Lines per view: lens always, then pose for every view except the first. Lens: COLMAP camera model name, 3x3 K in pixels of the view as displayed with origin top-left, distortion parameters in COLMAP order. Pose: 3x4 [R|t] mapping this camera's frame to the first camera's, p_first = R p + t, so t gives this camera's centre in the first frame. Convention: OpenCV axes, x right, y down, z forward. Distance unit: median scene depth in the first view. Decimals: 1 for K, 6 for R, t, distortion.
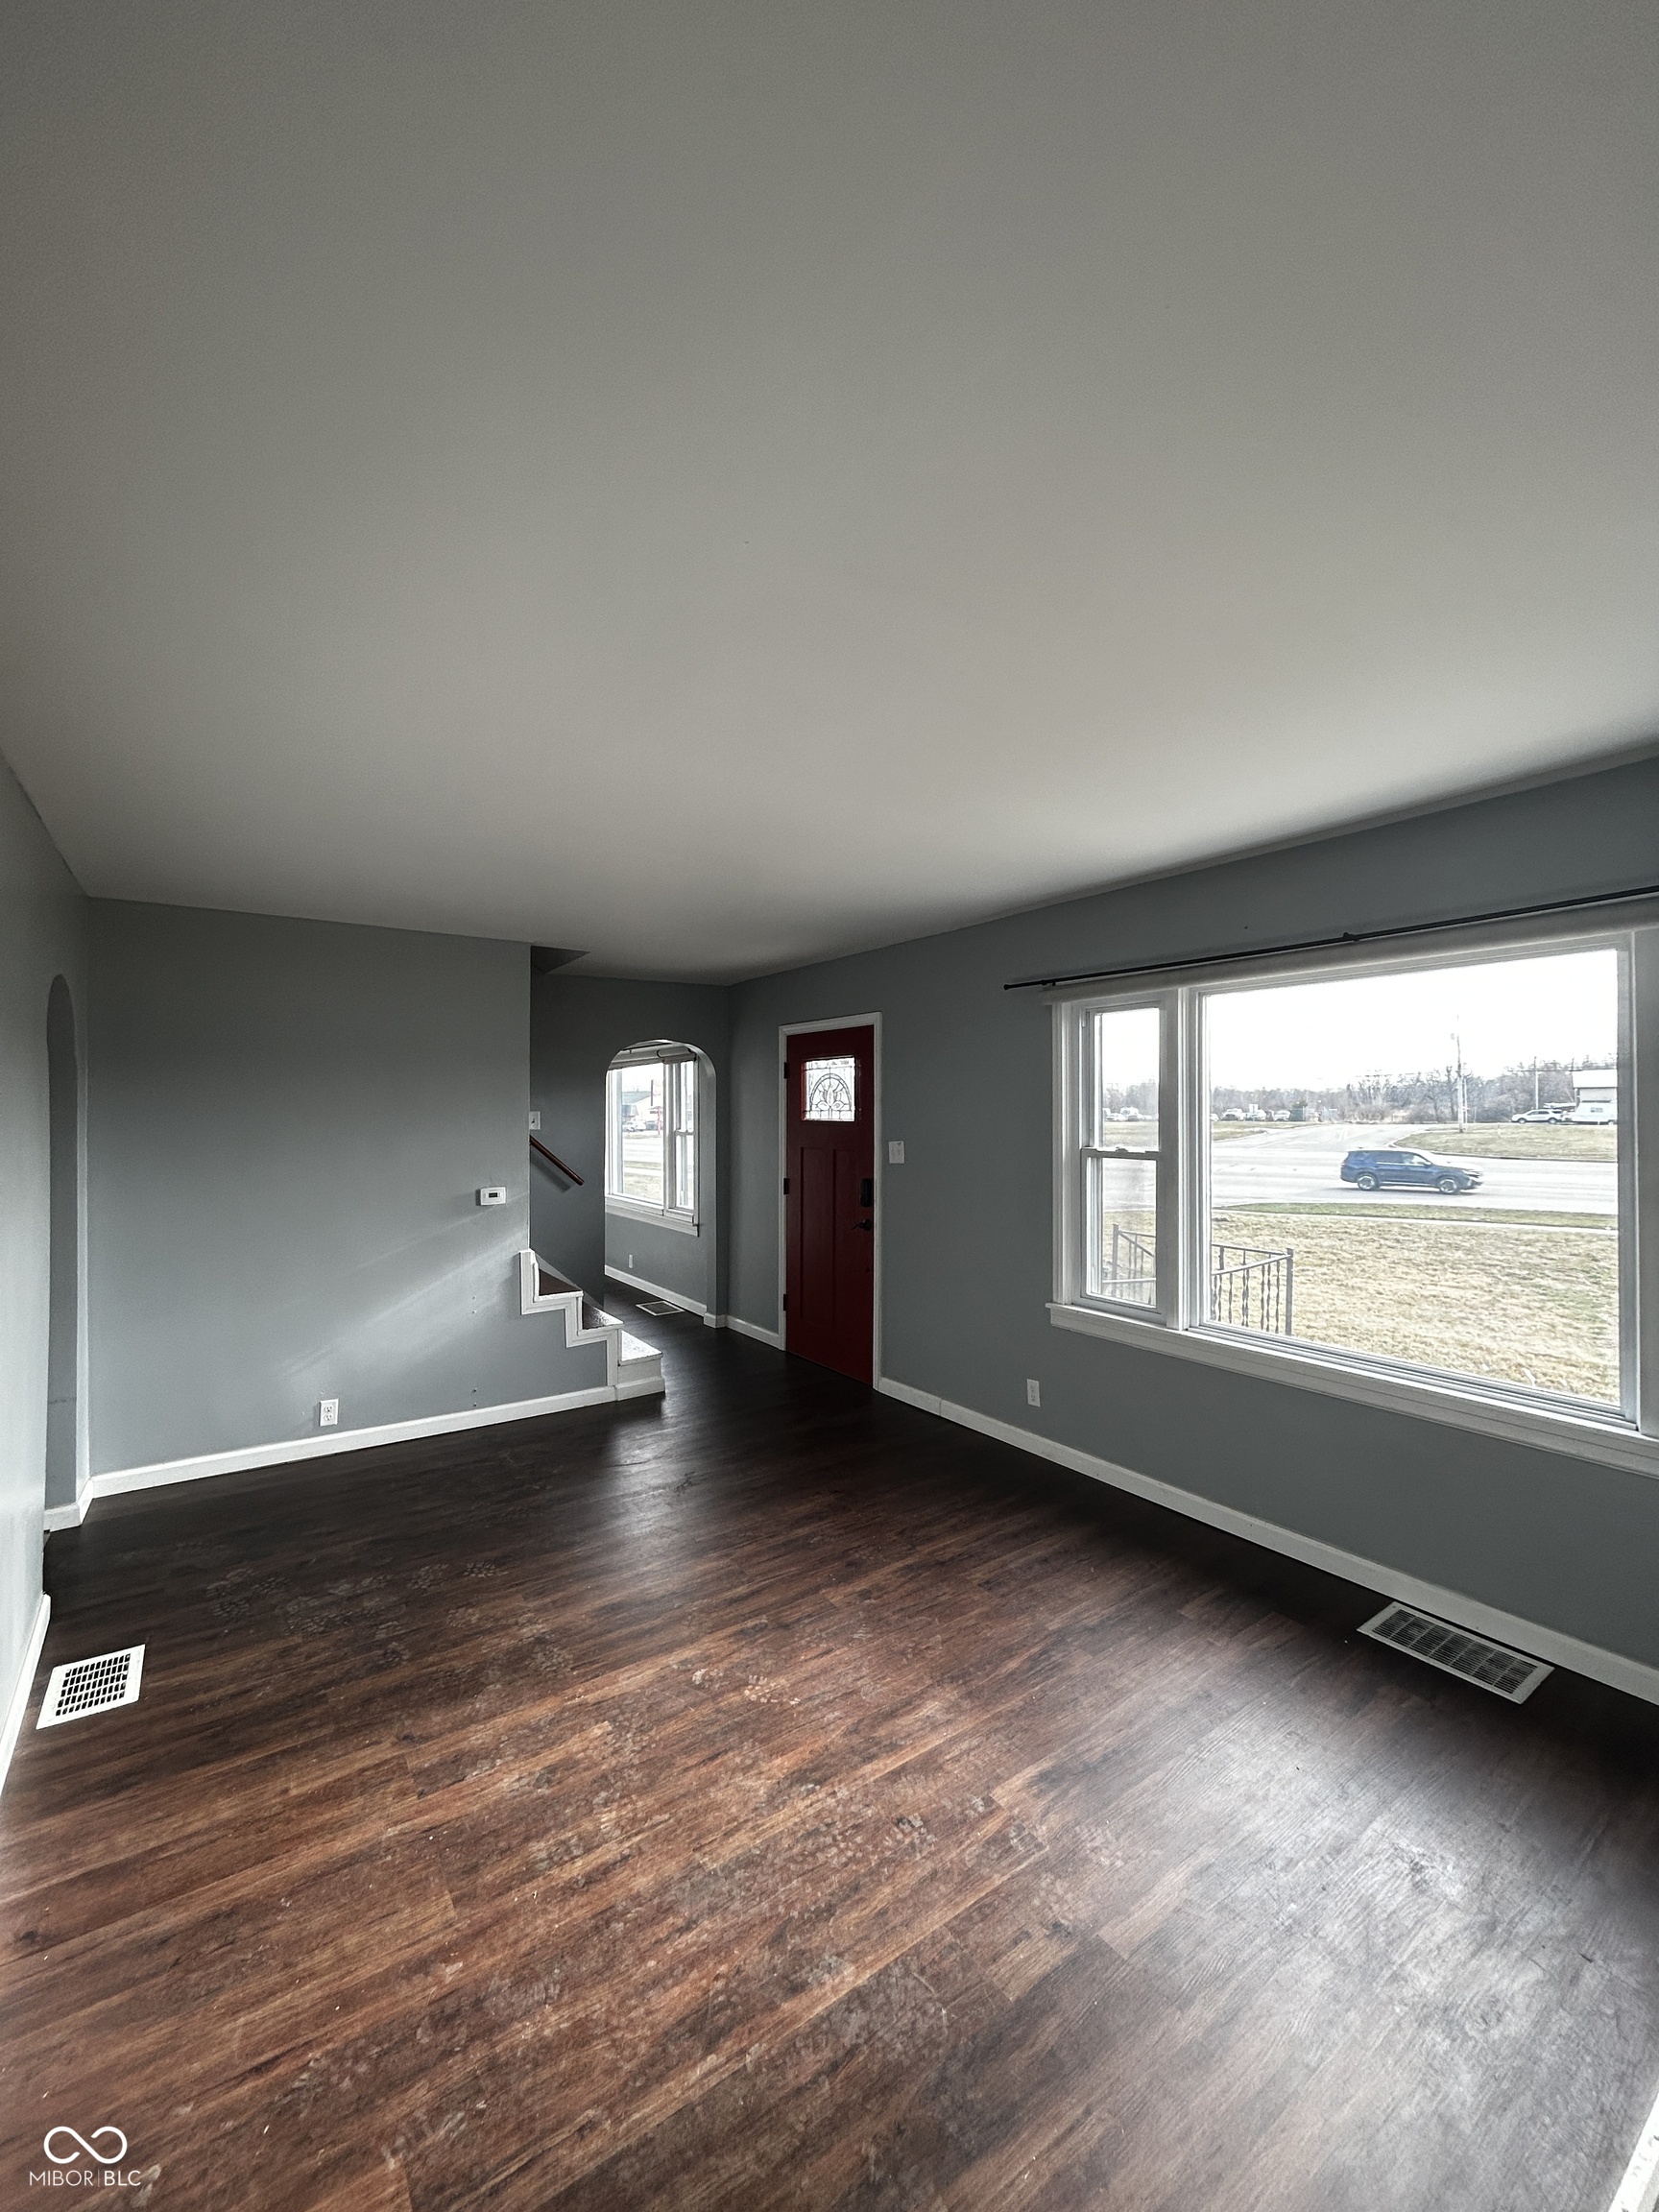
lens RADIAL K [[896.4, 0, 829.5], [0, 896.4, 1106.0], [0, 0, 1]] dist [-0.000946, 0.007196]
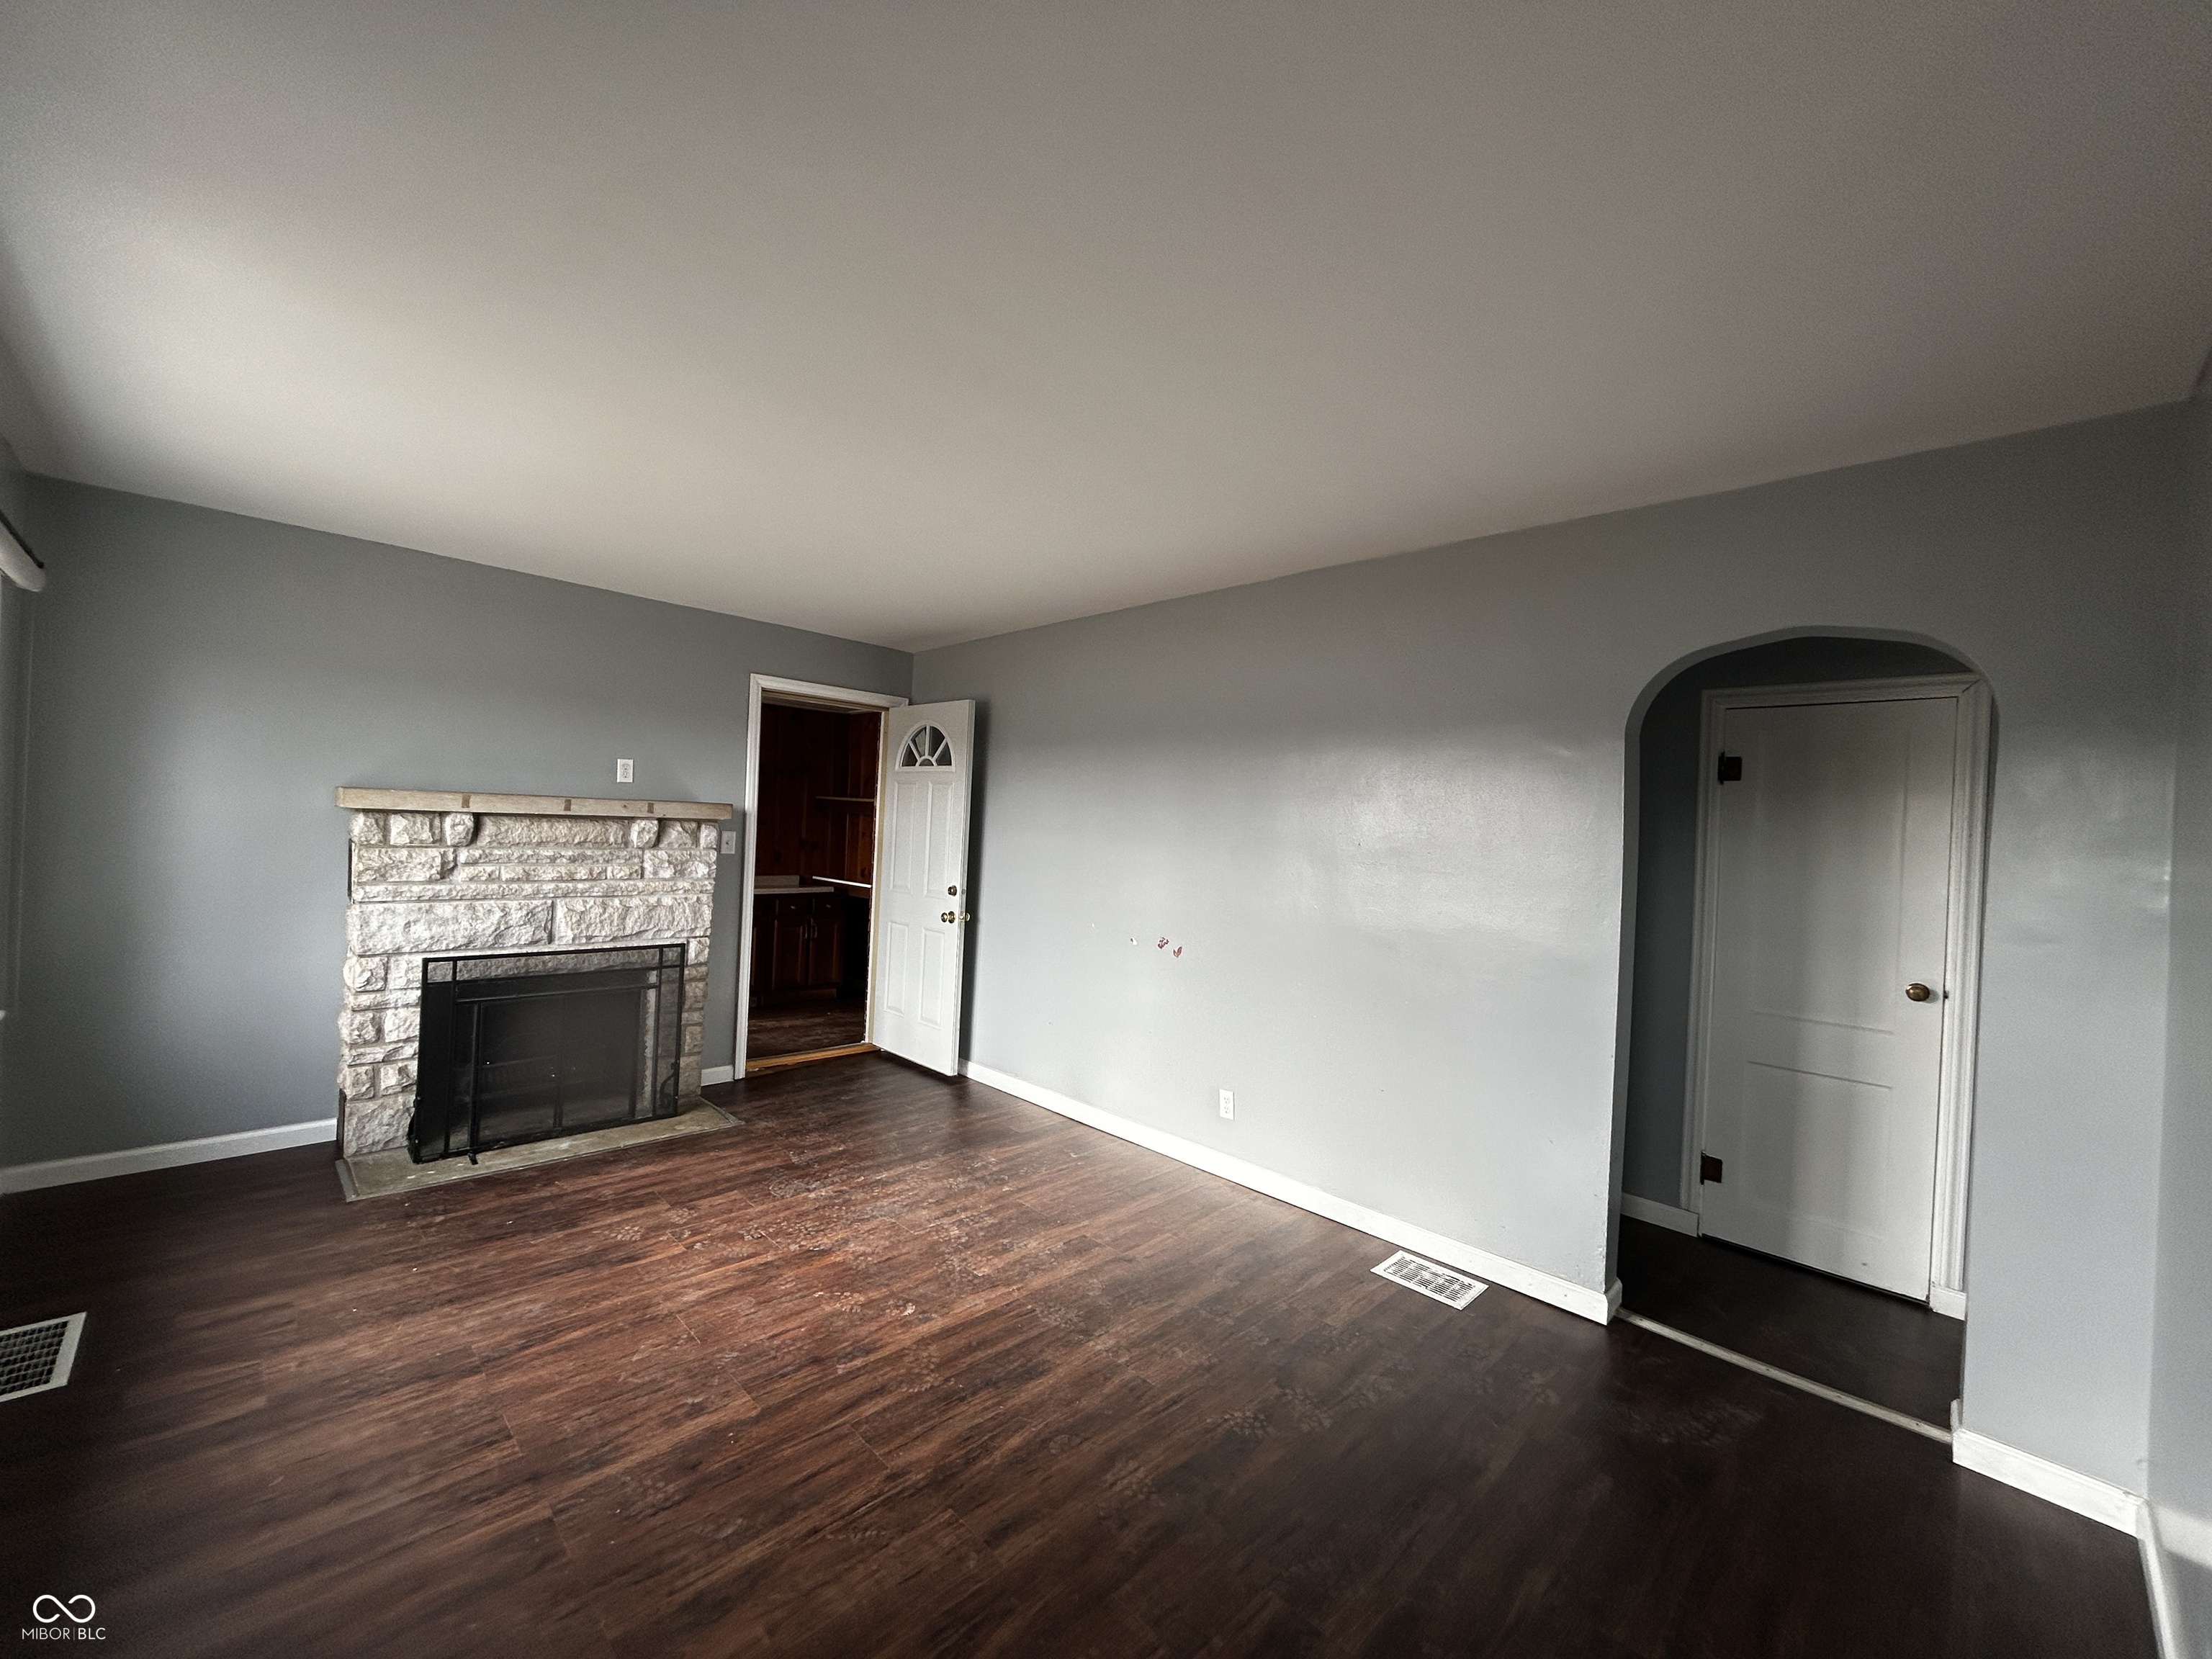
lens RADIAL K [[896.4, 0, 1098.8], [0, 896.4, 833.7], [0, 0, 1]] dist [-0.000946, 0.007196]
pose [[-0.986212, -0.034627, -0.161824, -0.181427], [-0.037027, 0.999244, 0.011843, 0.061805], [0.161291, 0.017672, -0.986749, 2.136677]]
